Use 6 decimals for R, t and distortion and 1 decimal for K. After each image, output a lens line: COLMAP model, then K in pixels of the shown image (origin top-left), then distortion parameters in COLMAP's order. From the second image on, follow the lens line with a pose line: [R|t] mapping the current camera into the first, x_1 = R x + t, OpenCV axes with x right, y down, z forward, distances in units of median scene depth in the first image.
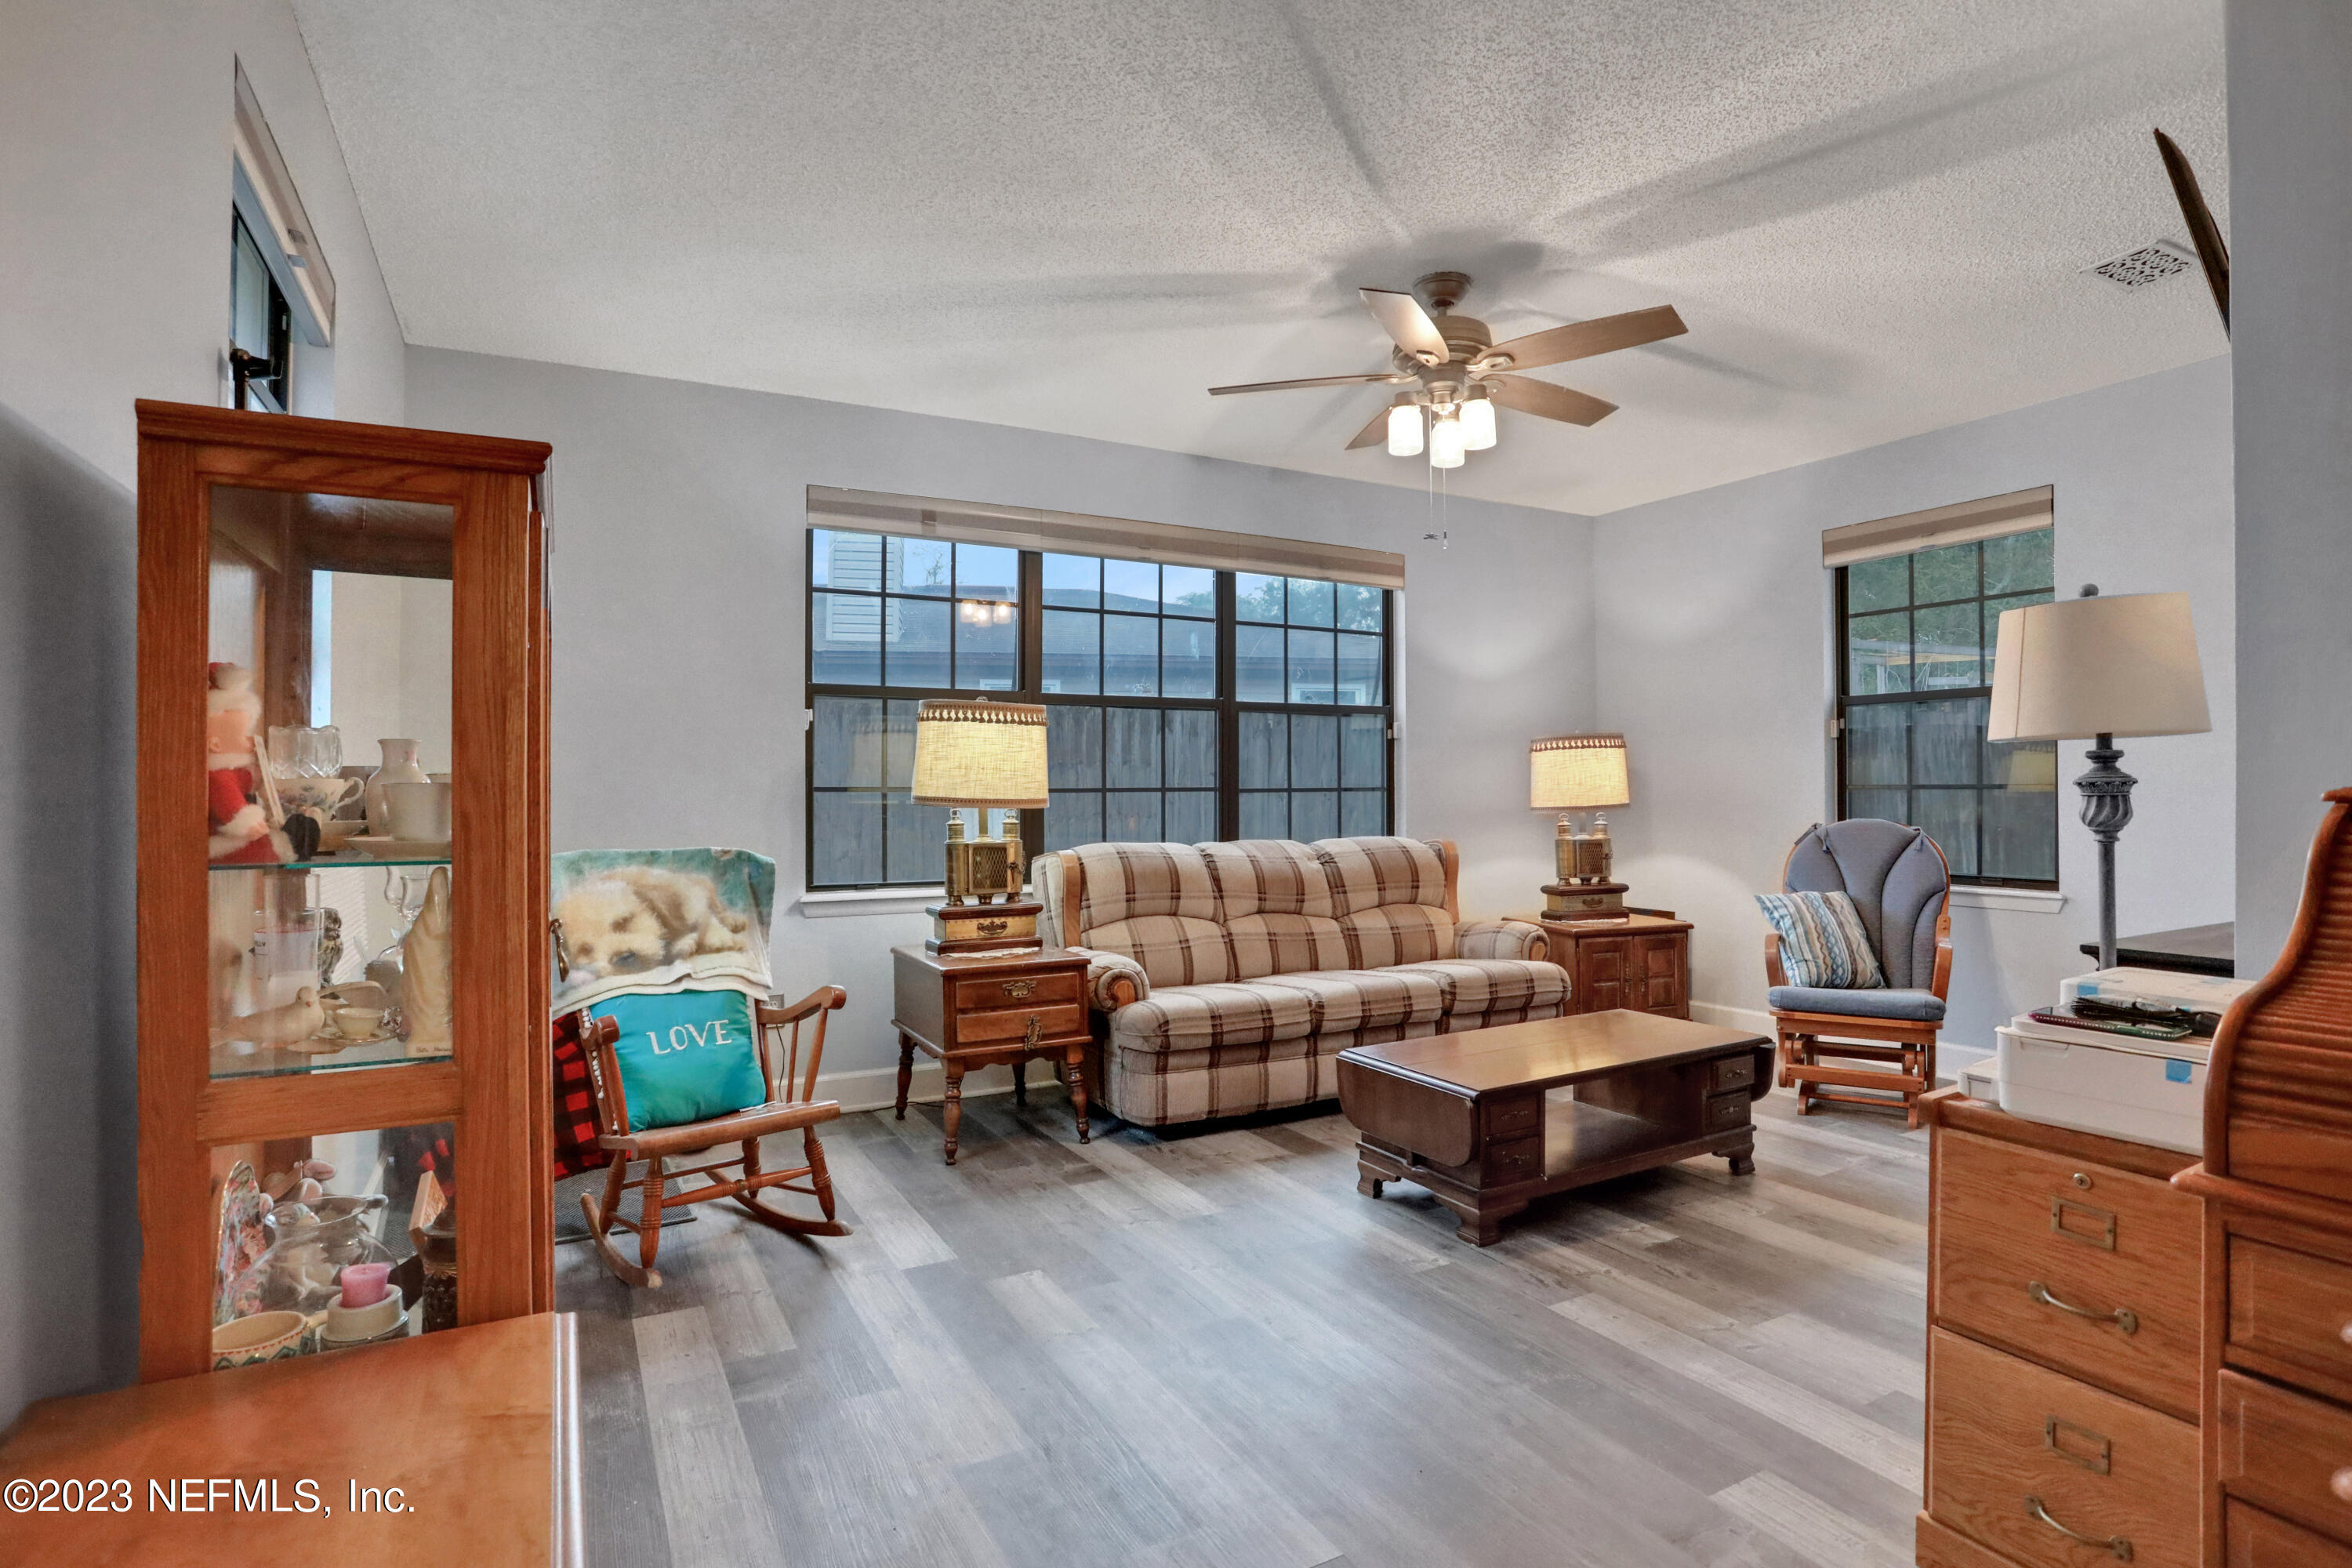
lens RADIAL K [[1148.5, 0, 1174.8], [0, 1148.5, 791.2], [0, 0, 1]] dist [-0.055287, 0.012726]
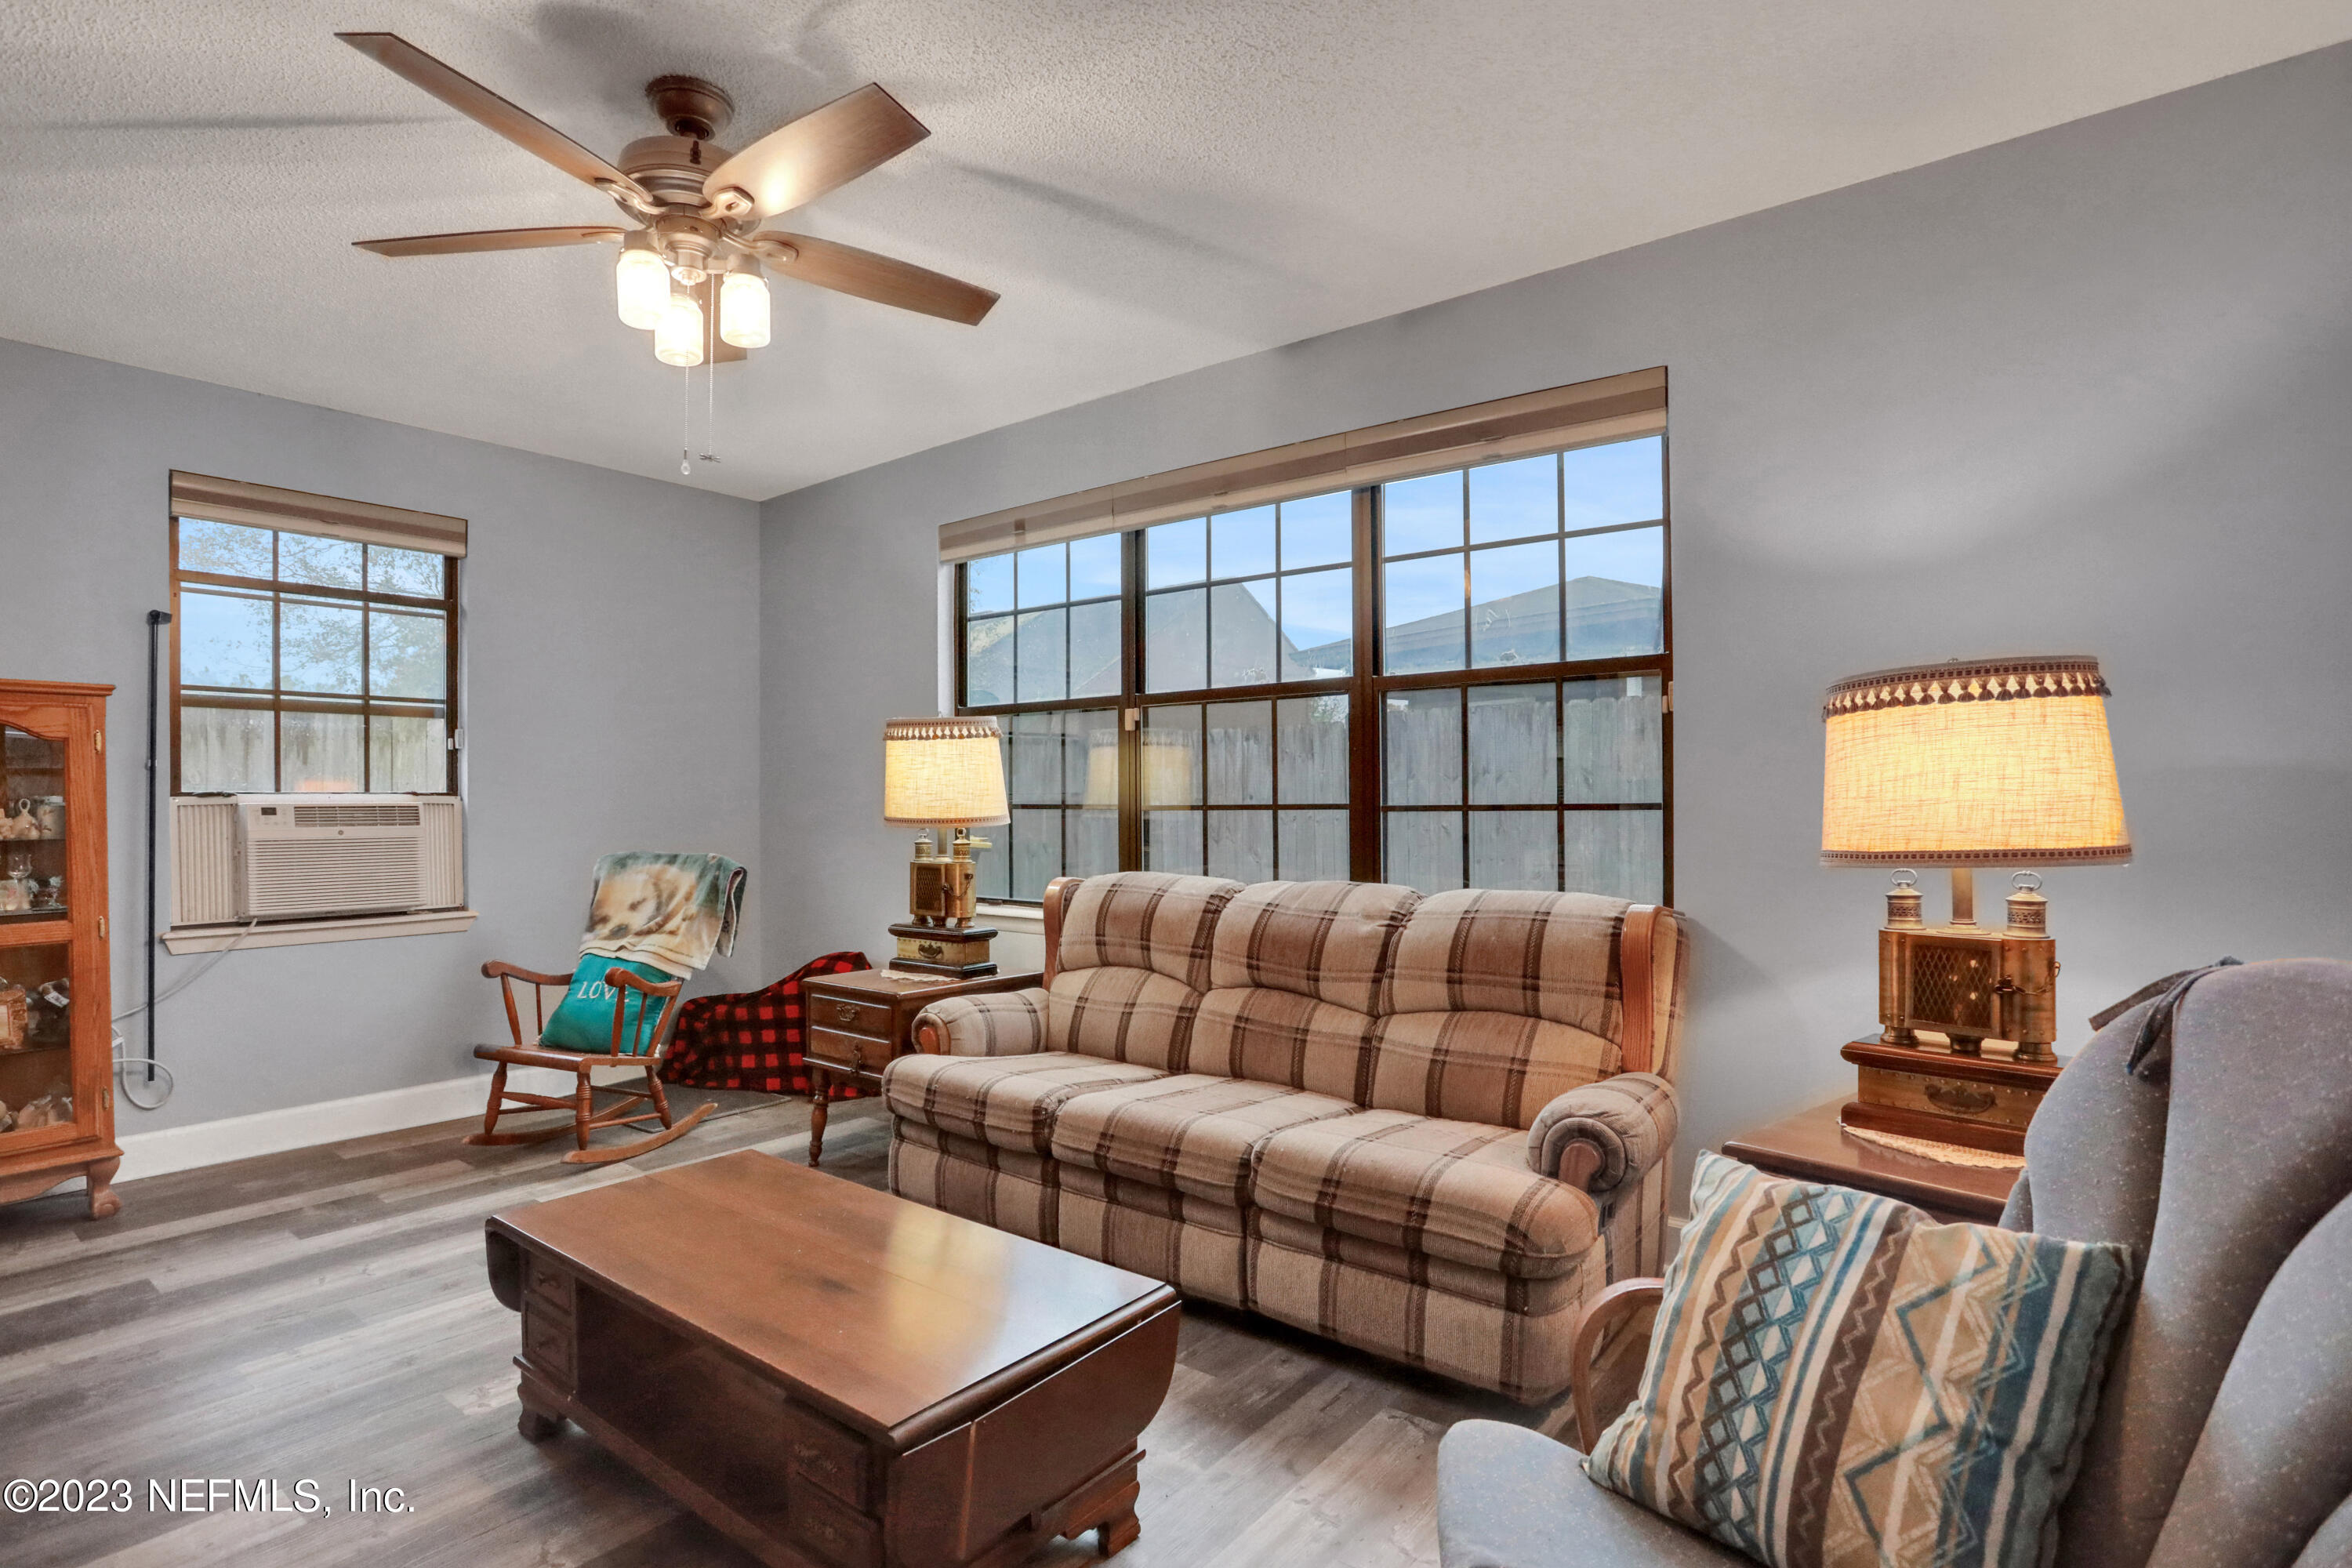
lens RADIAL K [[1148.5, 0, 1189.3], [0, 1148.5, 798.1], [0, 0, 1]] dist [-0.055287, 0.012726]
pose [[0.409027, 0.000315, -0.912522, 0.685962], [0.005687, 0.999980, 0.002894, -0.009613], [0.912504, -0.006374, 0.409017, 0.678139]]
